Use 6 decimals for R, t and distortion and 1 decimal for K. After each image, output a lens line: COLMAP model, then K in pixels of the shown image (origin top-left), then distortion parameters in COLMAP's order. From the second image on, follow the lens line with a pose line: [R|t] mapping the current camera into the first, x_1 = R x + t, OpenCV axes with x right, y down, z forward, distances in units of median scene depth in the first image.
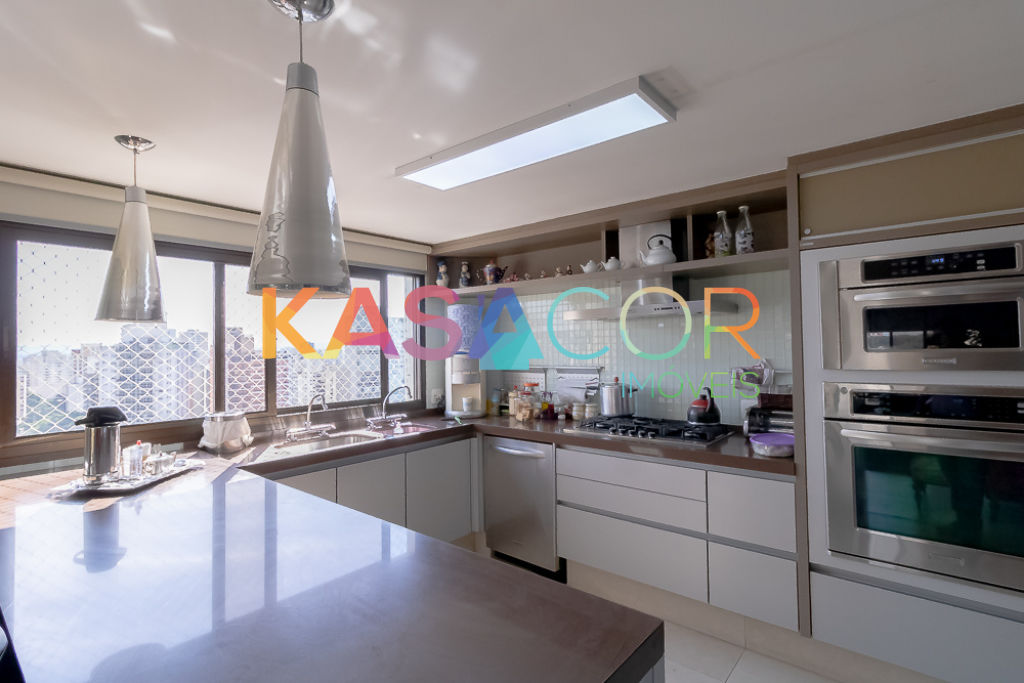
lens RADIAL K [[489.7, 0, 537.9], [0, 489.7, 334.5], [0, 0, 1]] dist [0.007581, 0.001476]
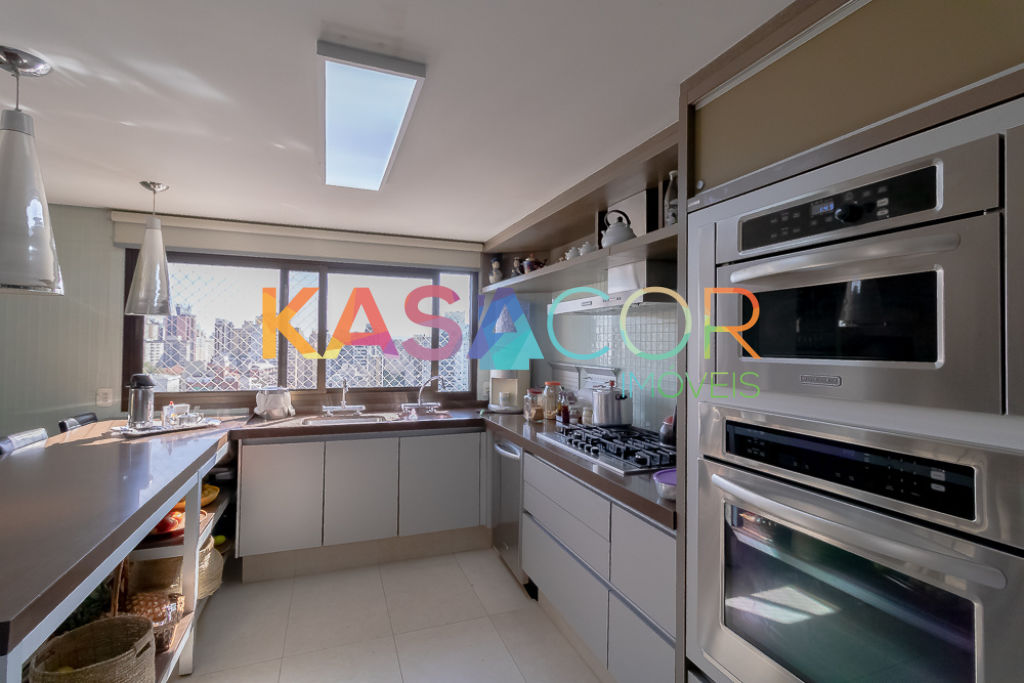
lens RADIAL K [[489.7, 0, 541.1], [0, 489.7, 334.5], [0, 0, 1]] dist [0.007581, 0.001476]
pose [[0.870102, 0.016627, -0.492591, 0.515779], [-0.013543, 0.999860, 0.009828, -0.000927], [0.492685, -0.001880, 0.870206, 0.208973]]
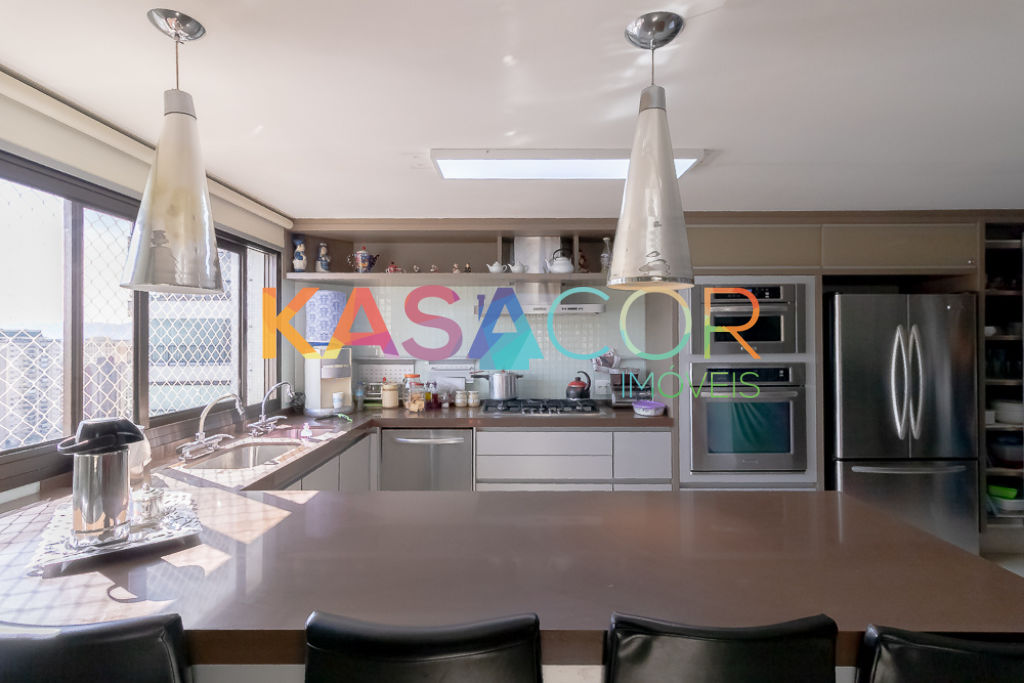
lens RADIAL K [[489.7, 0, 487.6], [0, 489.7, 334.9], [0, 0, 1]] dist [0.007581, 0.001476]
pose [[0.784420, 0.018326, 0.619959, -0.619357], [-0.023317, 0.999728, -0.000049, 0.016910], [-0.619791, -0.014417, 0.784634, 0.137244]]
